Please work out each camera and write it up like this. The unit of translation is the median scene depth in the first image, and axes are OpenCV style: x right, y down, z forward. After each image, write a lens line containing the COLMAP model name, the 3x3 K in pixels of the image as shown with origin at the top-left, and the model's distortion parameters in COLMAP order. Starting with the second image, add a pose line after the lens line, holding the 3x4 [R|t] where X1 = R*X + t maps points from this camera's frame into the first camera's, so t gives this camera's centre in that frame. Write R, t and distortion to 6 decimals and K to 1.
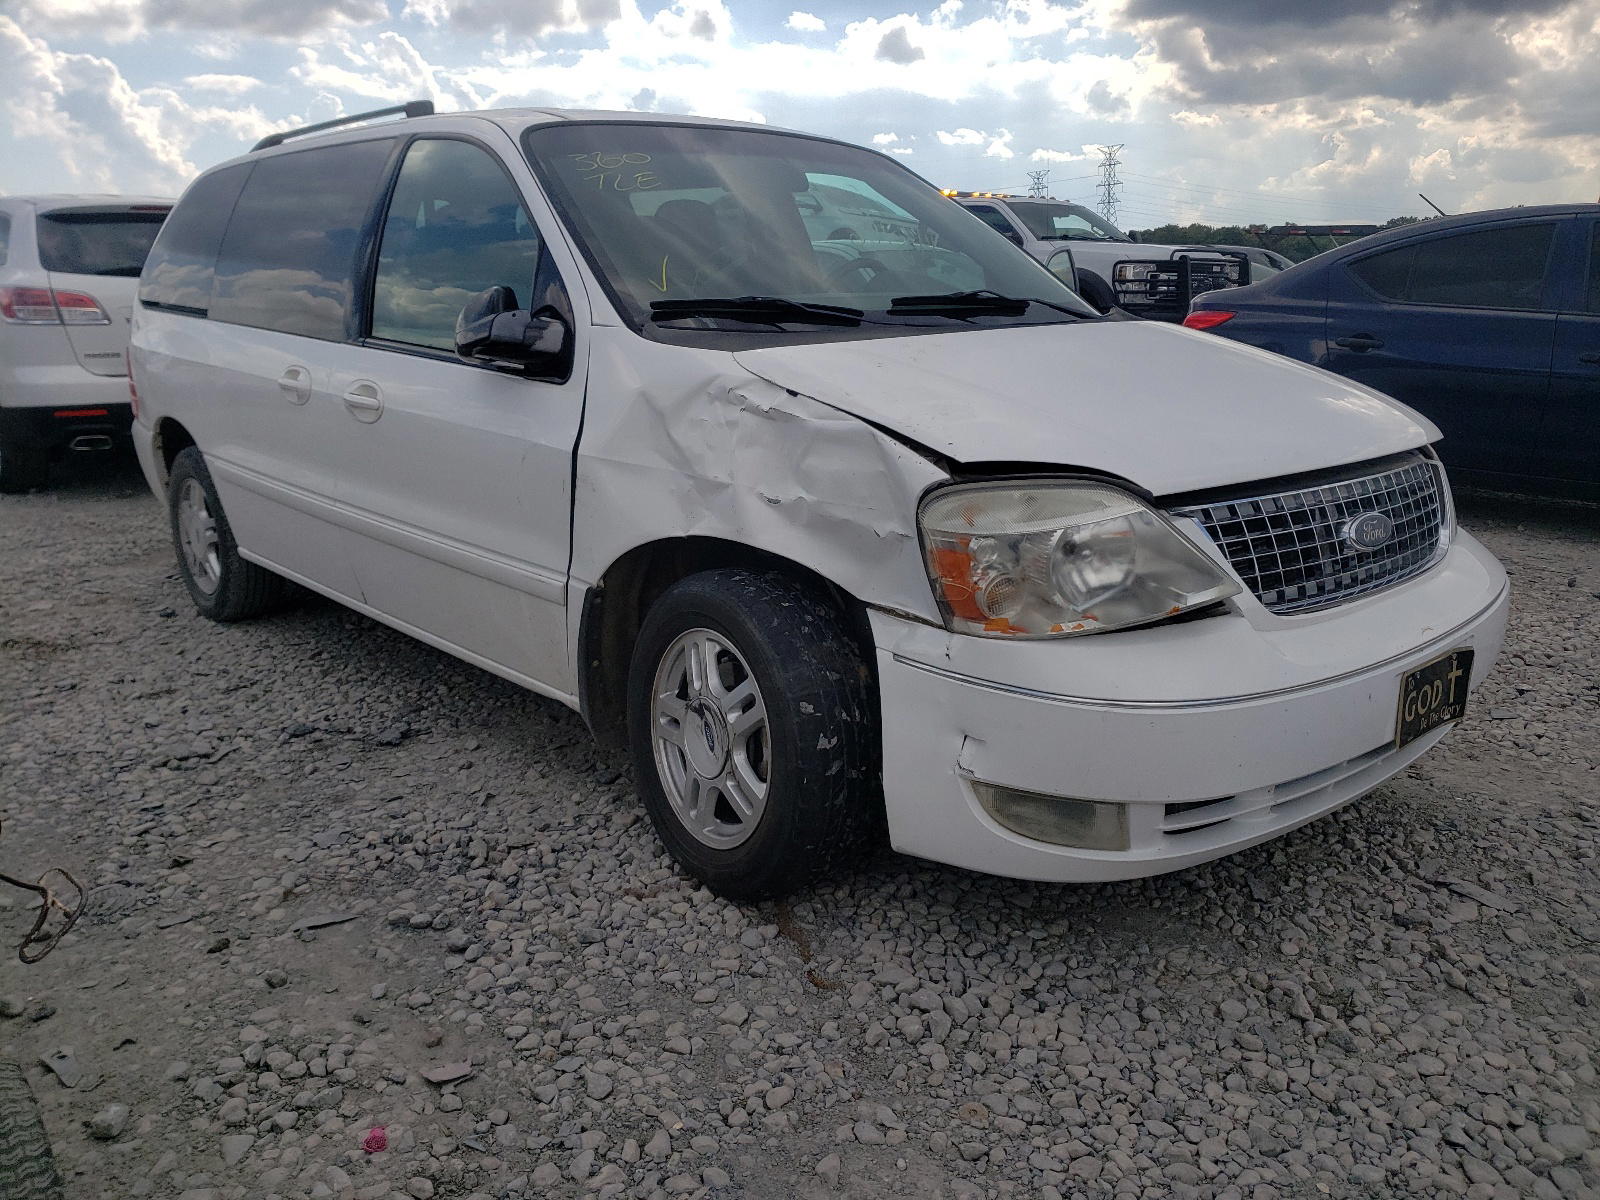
lens RADIAL K [[1178.9, 0, 797.6], [0, 1178.9, 596.0], [0, 0, 1]] dist [0.042181, -0.000339]
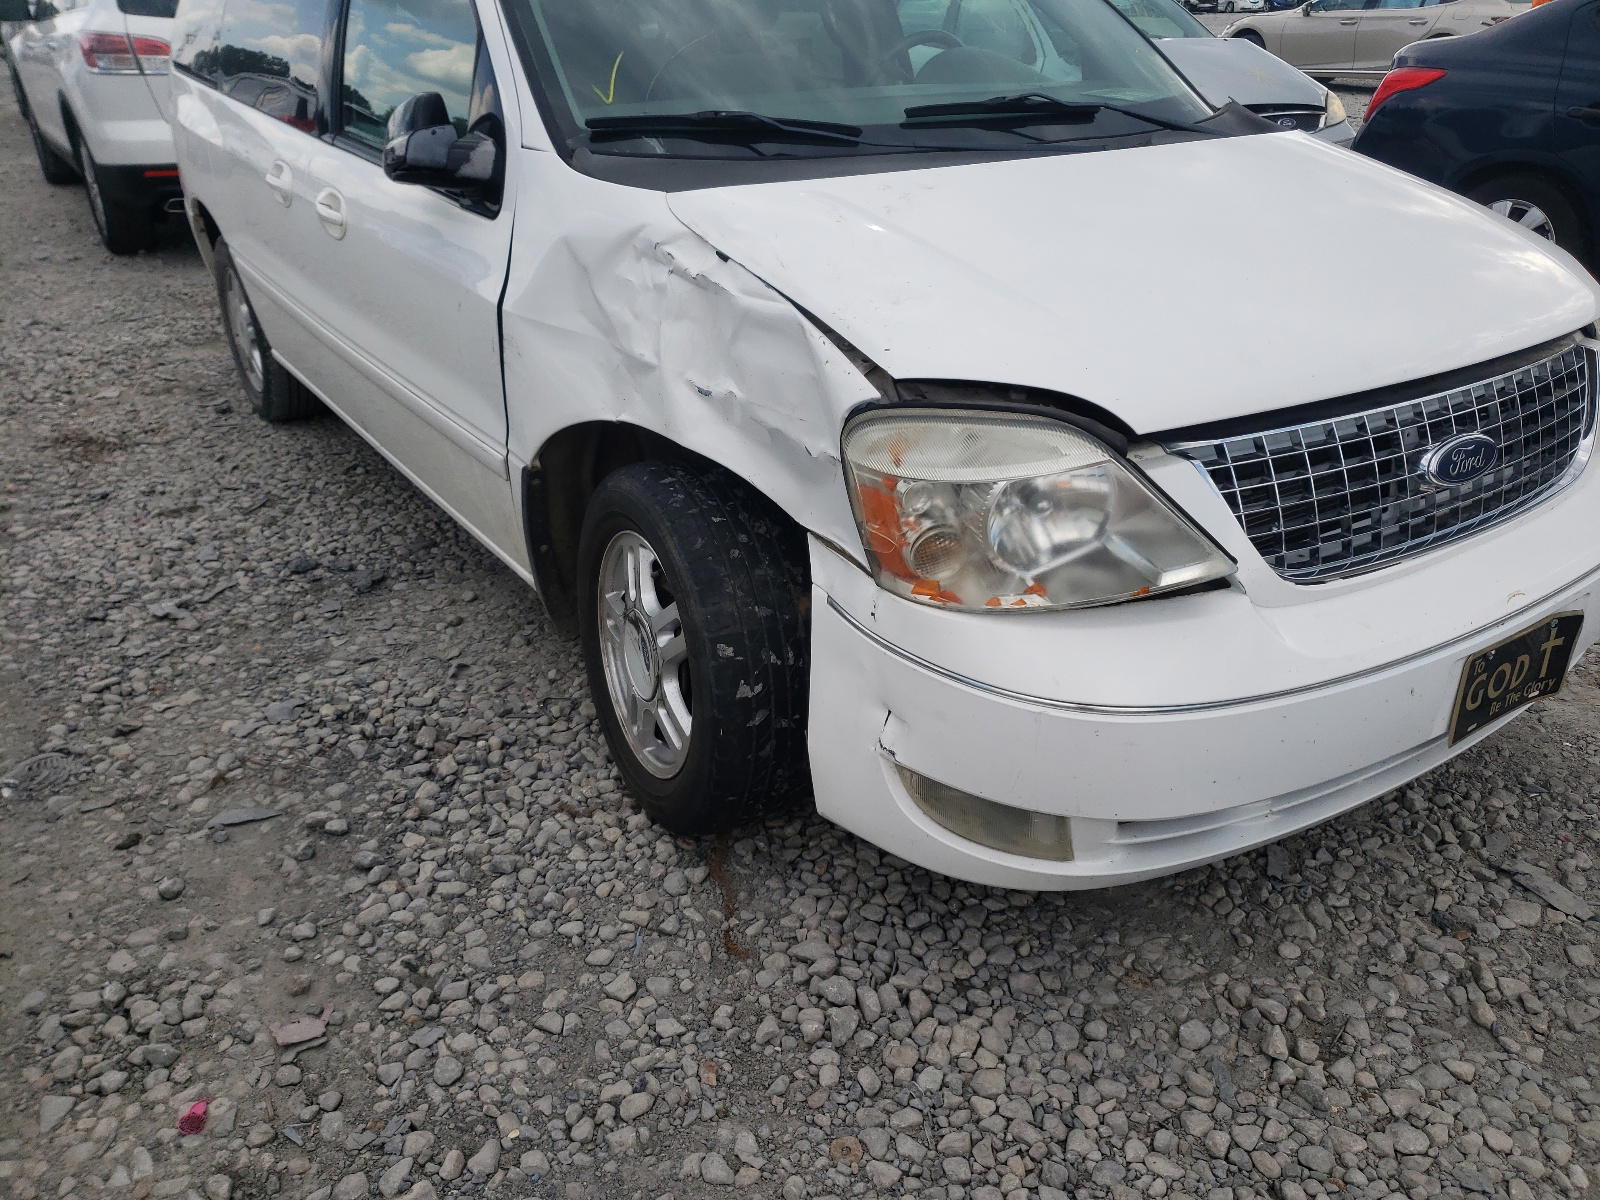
lens RADIAL K [[1199.7, 0, 802.5], [0, 1199.7, 606.0], [0, 0, 1]] dist [0.043040, -0.012647]
pose [[0.991642, 0.056692, -0.115894, 0.157973], [-0.032190, 0.978594, 0.203266, -0.110629], [0.124937, -0.197836, 0.972241, 0.169431]]
